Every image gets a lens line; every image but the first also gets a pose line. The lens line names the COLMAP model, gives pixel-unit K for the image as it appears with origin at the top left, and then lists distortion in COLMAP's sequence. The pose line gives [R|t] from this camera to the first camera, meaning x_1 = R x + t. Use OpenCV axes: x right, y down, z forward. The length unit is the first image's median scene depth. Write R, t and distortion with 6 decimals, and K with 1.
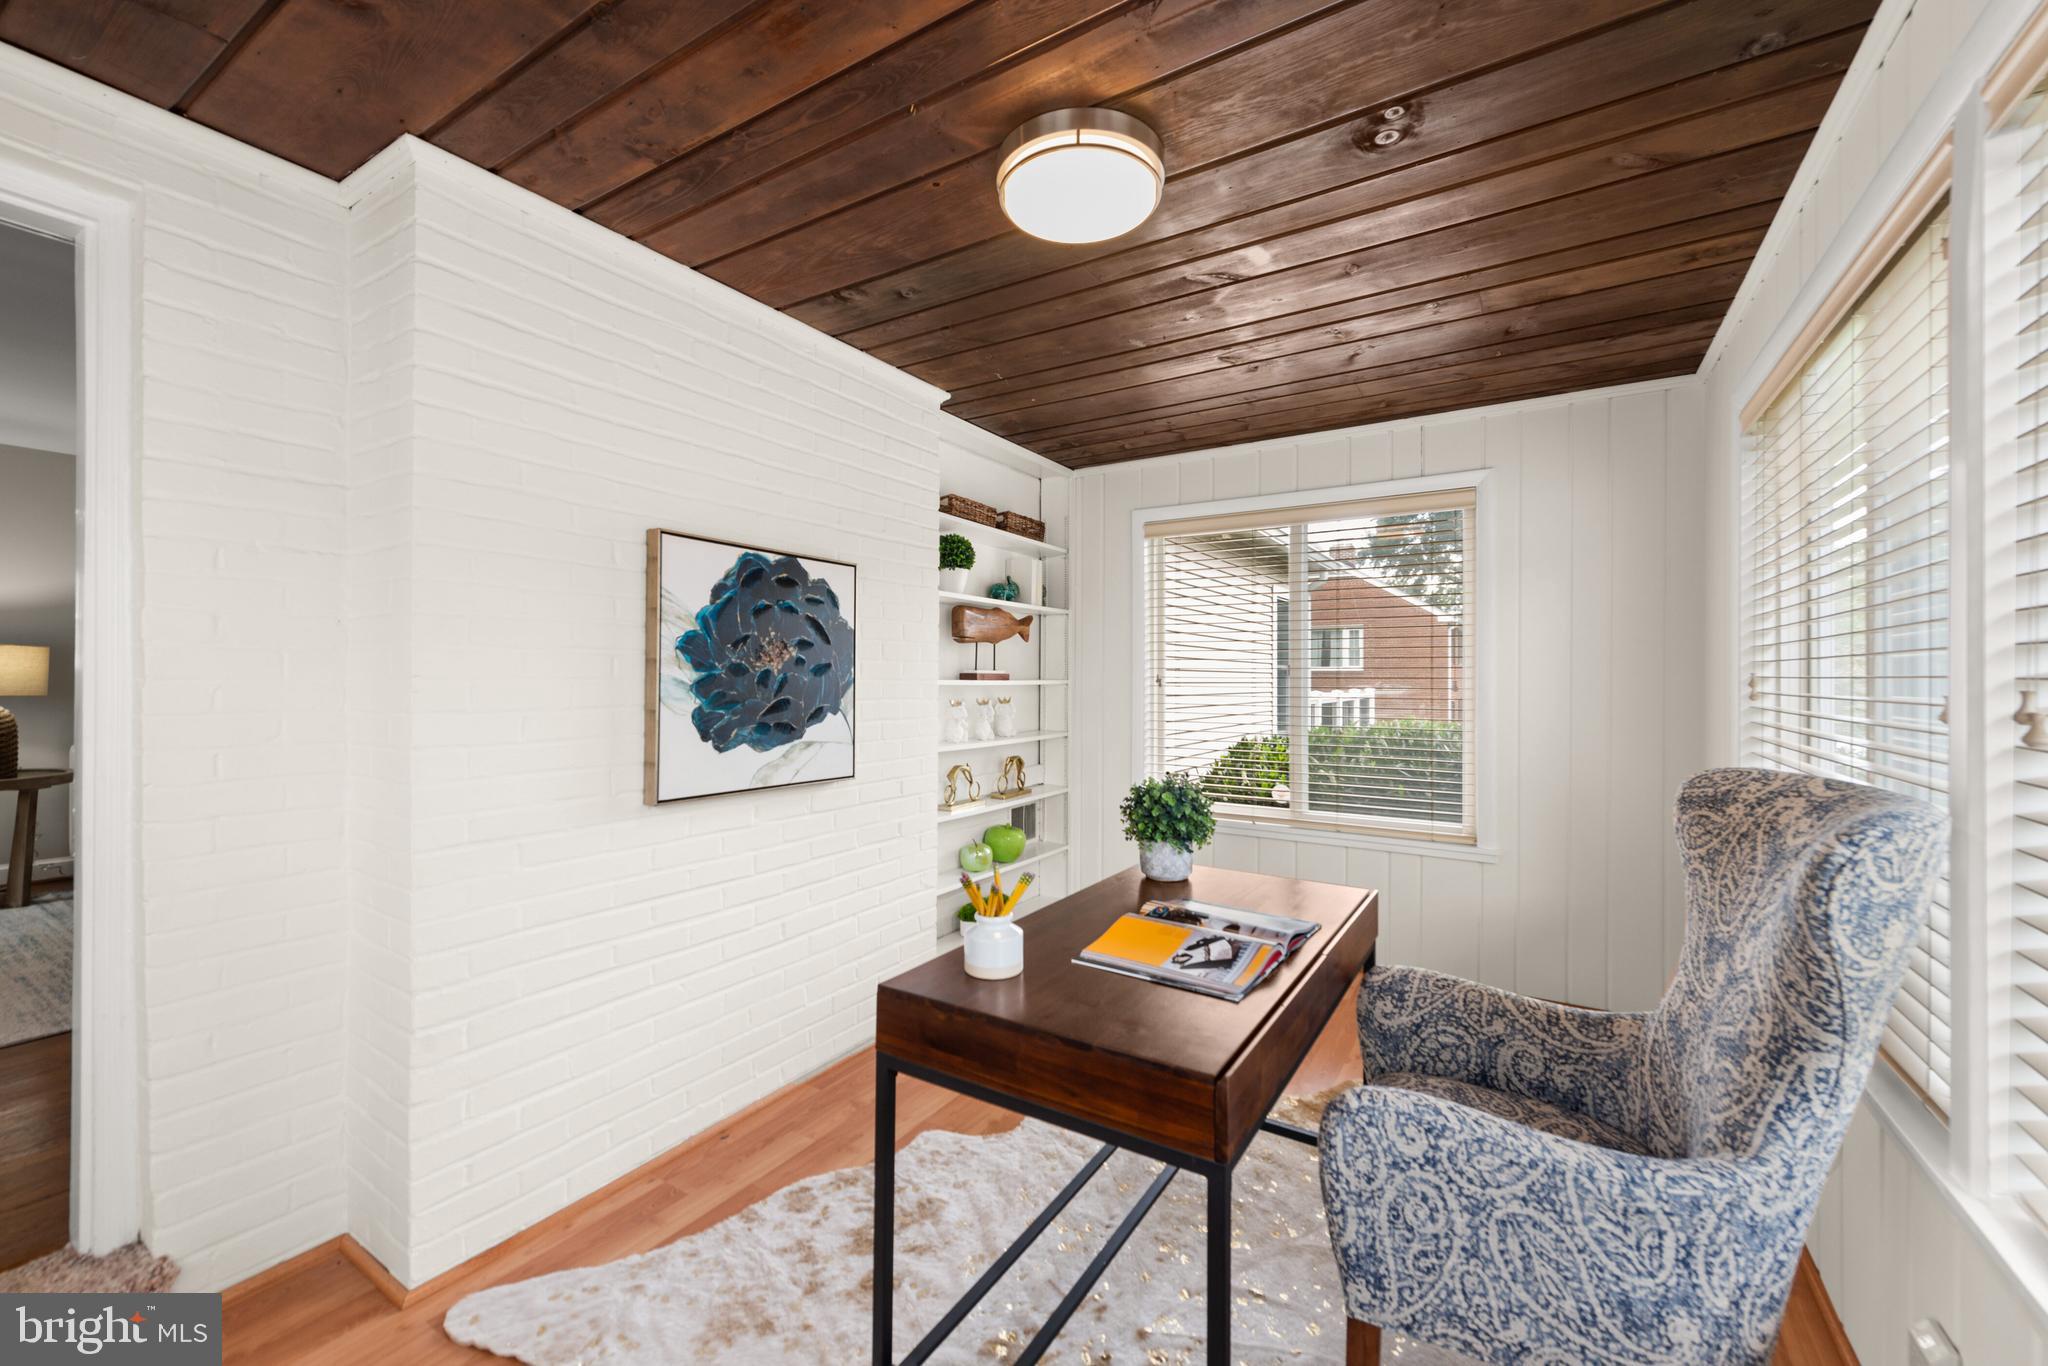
lens RADIAL K [[808.7, 0, 1031.0], [0, 808.7, 678.3], [0, 0, 1]] dist [-0.000933, 0.000816]
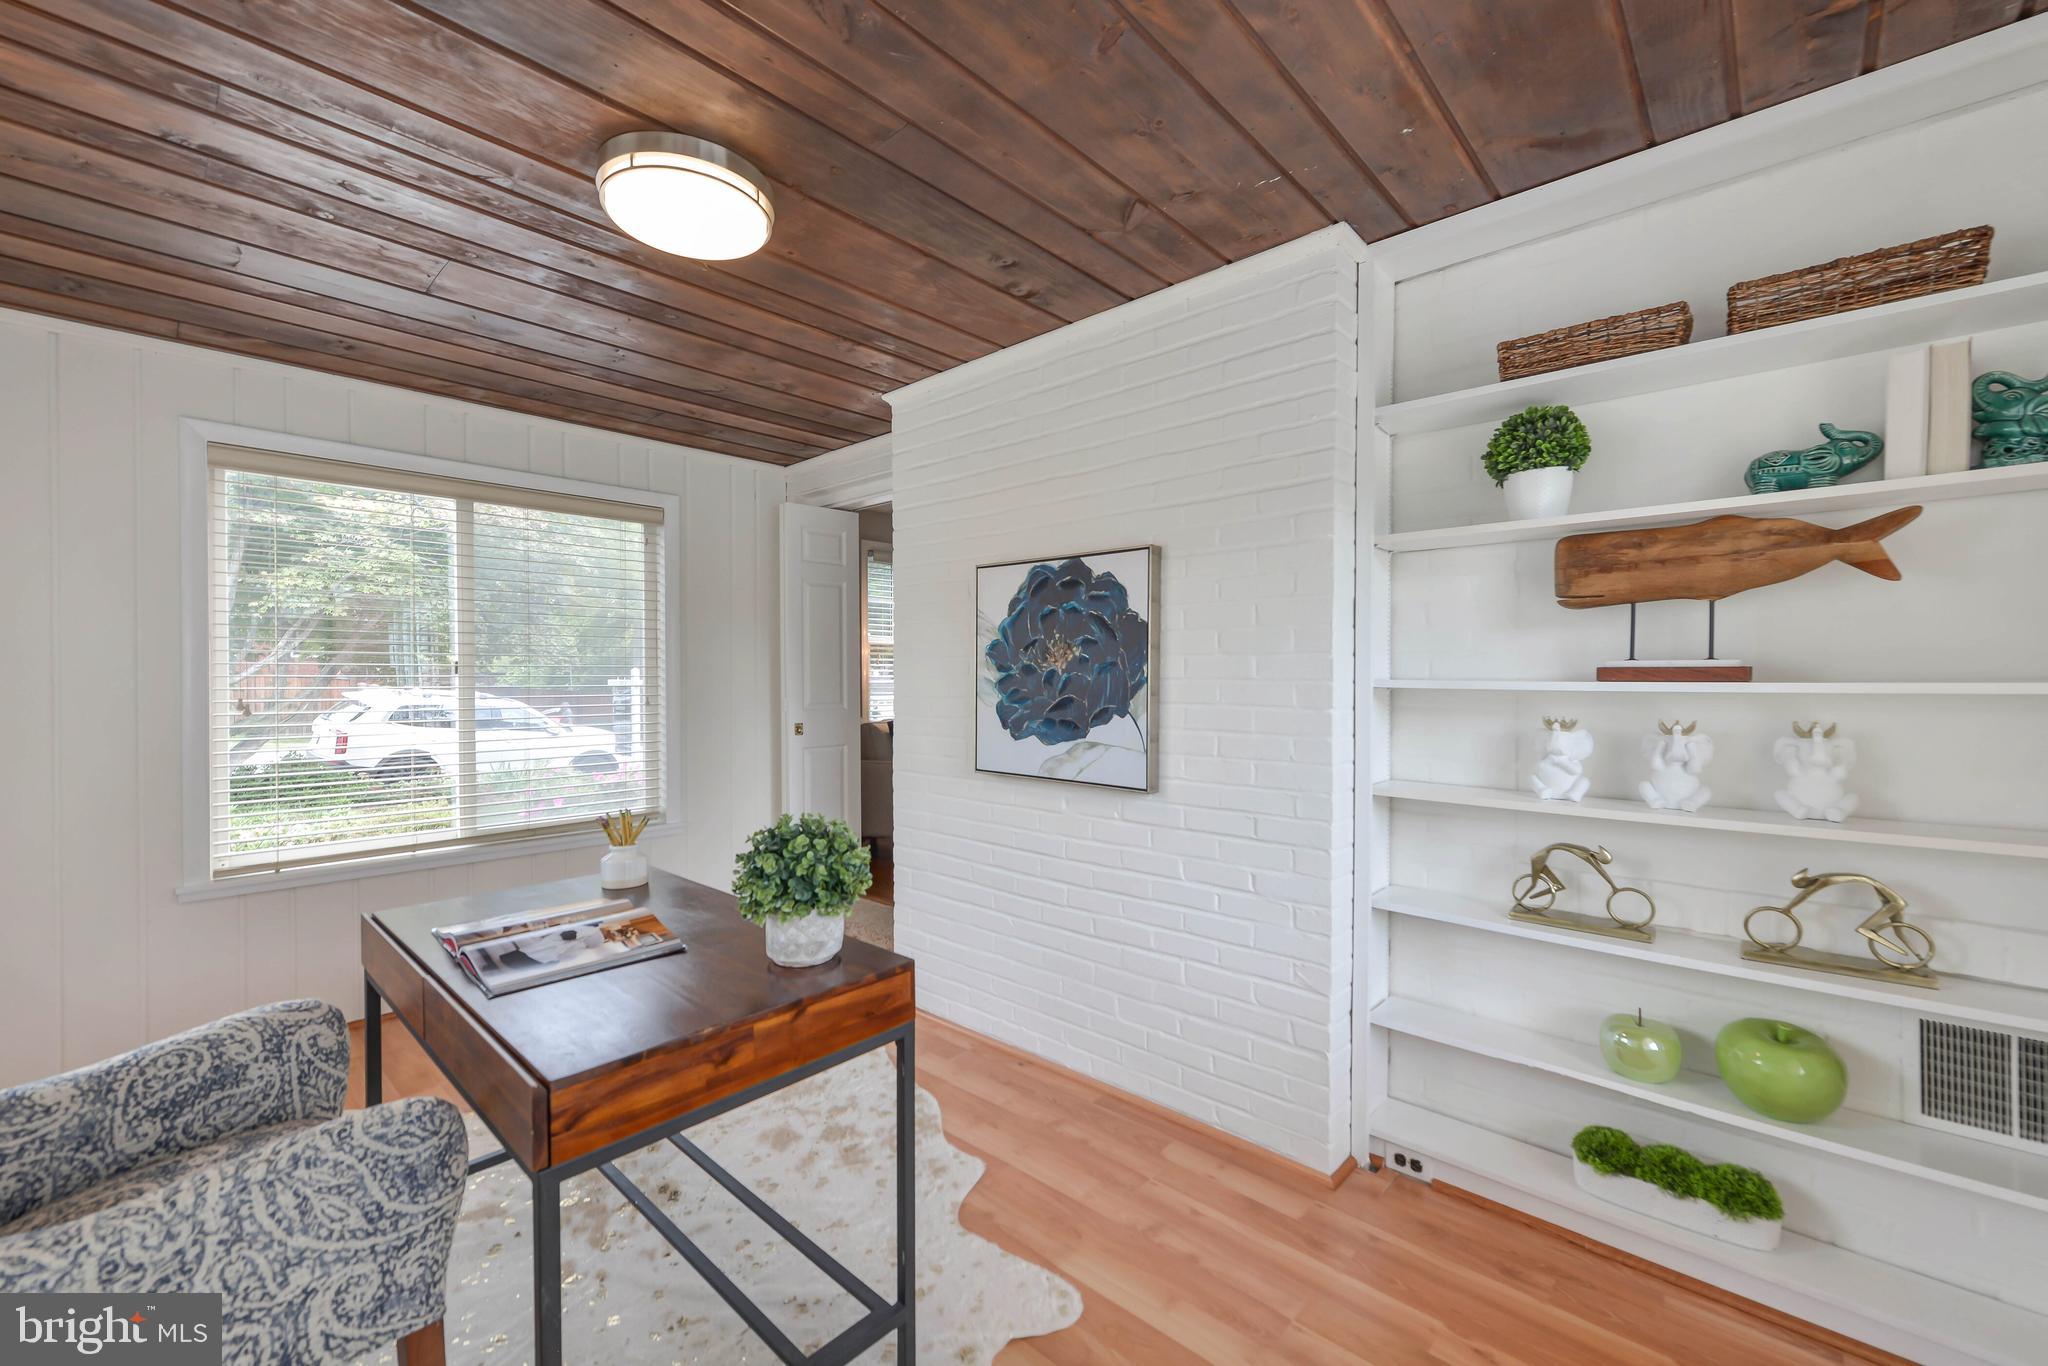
lens RADIAL K [[808.7, 0, 1032.2], [0, 808.7, 685.1], [0, 0, 1]] dist [-0.000933, 0.000816]
pose [[-0.164364, 0.008172, -0.986366, 0.736394], [0.000550, 0.999966, 0.008193, 0.001027], [0.986400, 0.000805, -0.164363, 1.135968]]
